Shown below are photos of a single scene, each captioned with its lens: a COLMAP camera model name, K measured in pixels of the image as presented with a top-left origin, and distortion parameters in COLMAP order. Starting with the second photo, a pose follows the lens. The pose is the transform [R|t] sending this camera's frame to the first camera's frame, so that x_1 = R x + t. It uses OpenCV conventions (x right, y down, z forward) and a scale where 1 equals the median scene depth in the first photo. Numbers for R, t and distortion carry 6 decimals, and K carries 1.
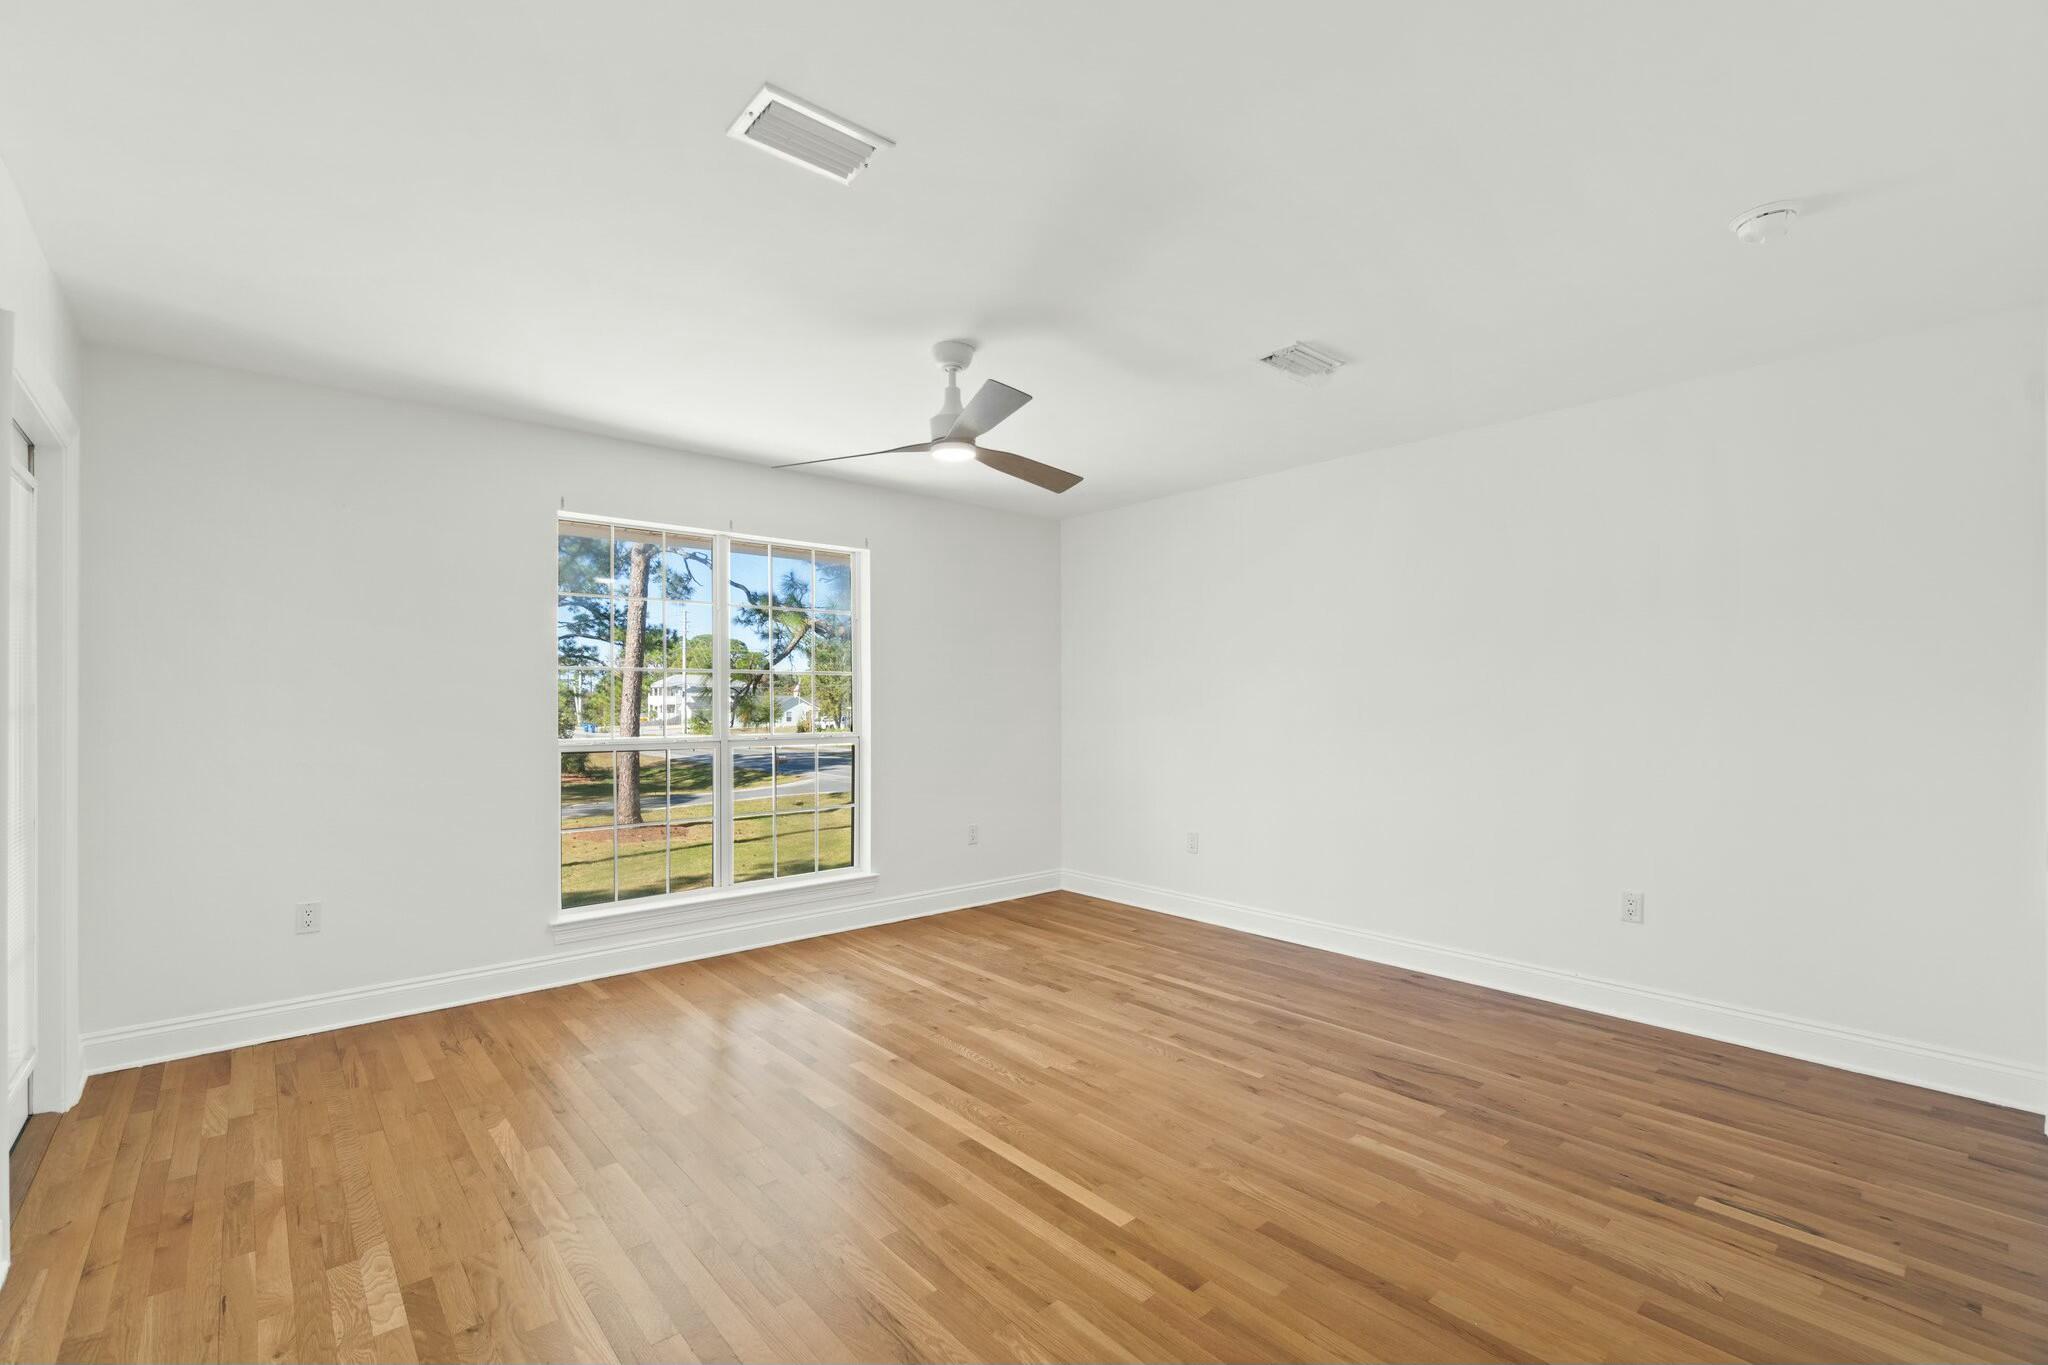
lens RADIAL K [[877.9, 0, 1024.0], [0, 877.9, 682.5], [0, 0, 1]] dist [-0.001743, -0.000008]
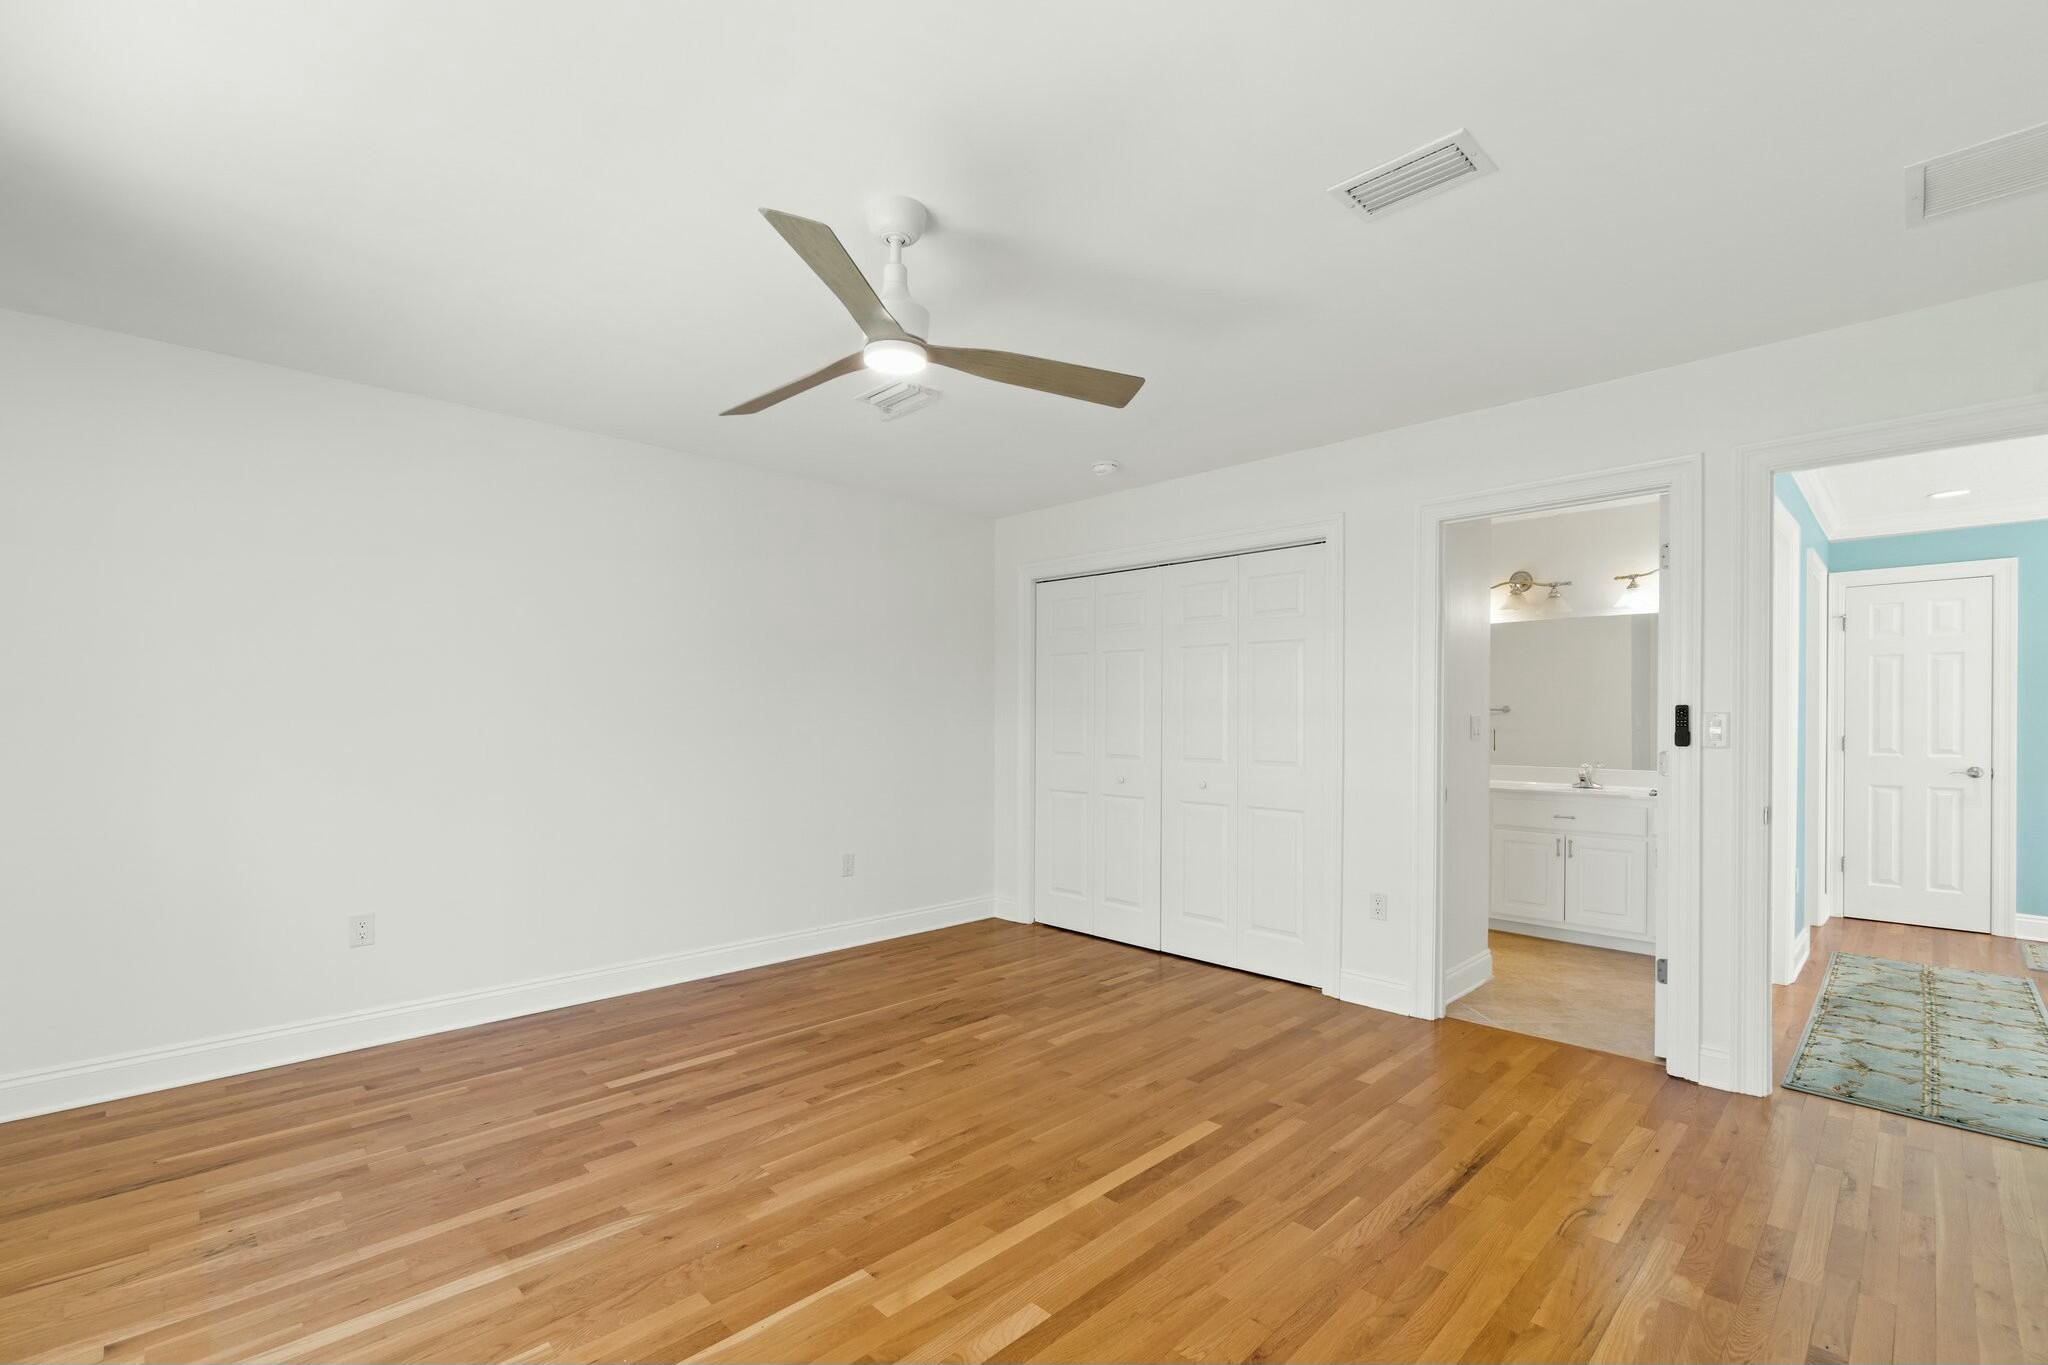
lens RADIAL K [[881.2, 0, 1001.3], [0, 881.2, 713.6], [0, 0, 1]] dist [0.000285, -0.000061]
pose [[-0.036258, 0.006460, 0.999322, -0.677402], [-0.028928, 0.999553, -0.007511, 0.023140], [-0.998924, -0.029181, -0.036055, 0.806688]]
